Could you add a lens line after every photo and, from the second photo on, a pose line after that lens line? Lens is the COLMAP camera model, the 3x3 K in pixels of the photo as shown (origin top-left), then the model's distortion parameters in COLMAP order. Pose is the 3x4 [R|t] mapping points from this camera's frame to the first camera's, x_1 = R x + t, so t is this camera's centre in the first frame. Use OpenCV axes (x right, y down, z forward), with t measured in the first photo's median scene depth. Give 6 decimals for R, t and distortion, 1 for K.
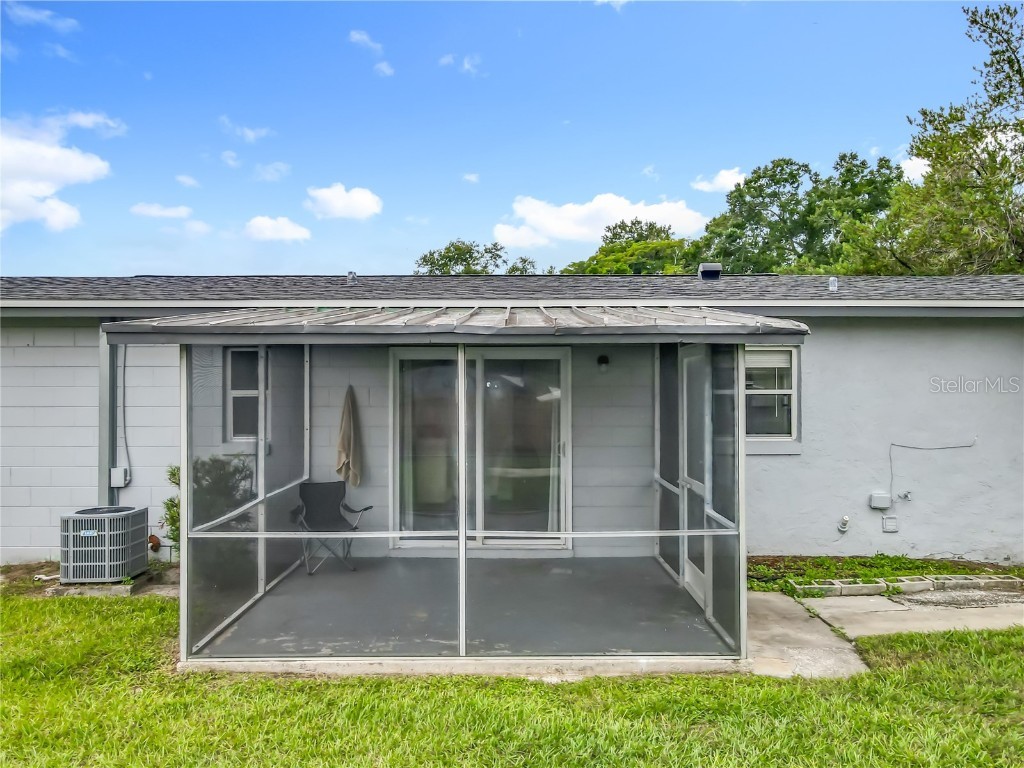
lens RADIAL K [[795.0, 0, 504.0], [0, 795.0, 386.2], [0, 0, 1]] dist [0.009554, 0.006002]
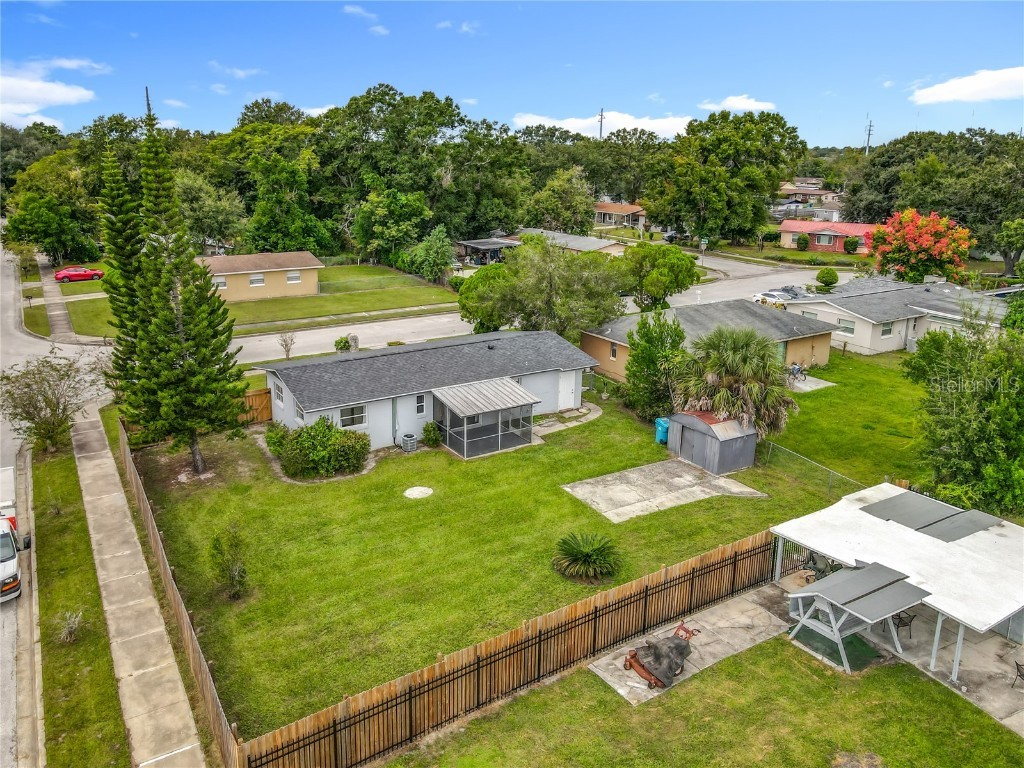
lens RADIAL K [[759.3, 0, 482.0], [0, 759.3, 367.5], [0, 0, 1]] dist [0.002324, 0.003053]
pose [[0.843047, -0.138724, 0.519641, -2.546830], [-0.016738, 0.958929, 0.283151, -1.615784], [-0.537579, -0.247408, 0.806101, -2.963975]]
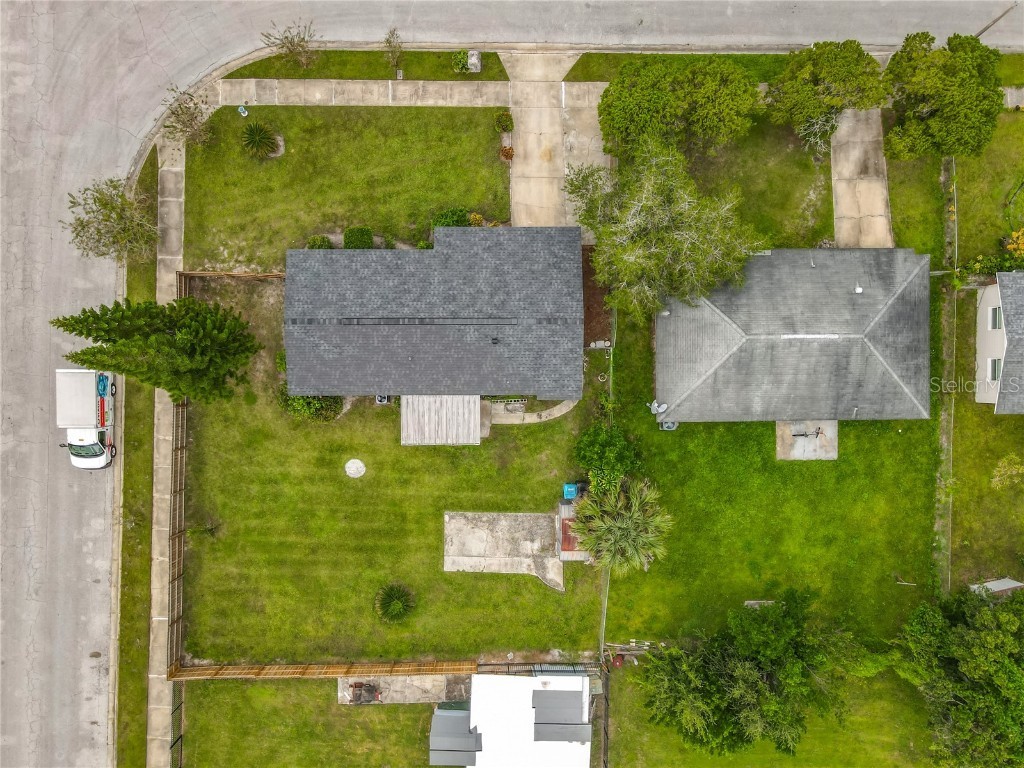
lens RADIAL K [[761.9, 0, 512.0], [0, 761.9, 384.0], [0, 0, 1]] dist [-0.007383, 0.053562]
pose [[0.999282, -0.012114, 0.035905, 0.297406], [-0.036184, -0.023638, 0.999066, -5.863414], [-0.011254, -0.999647, -0.024060, 1.268760]]
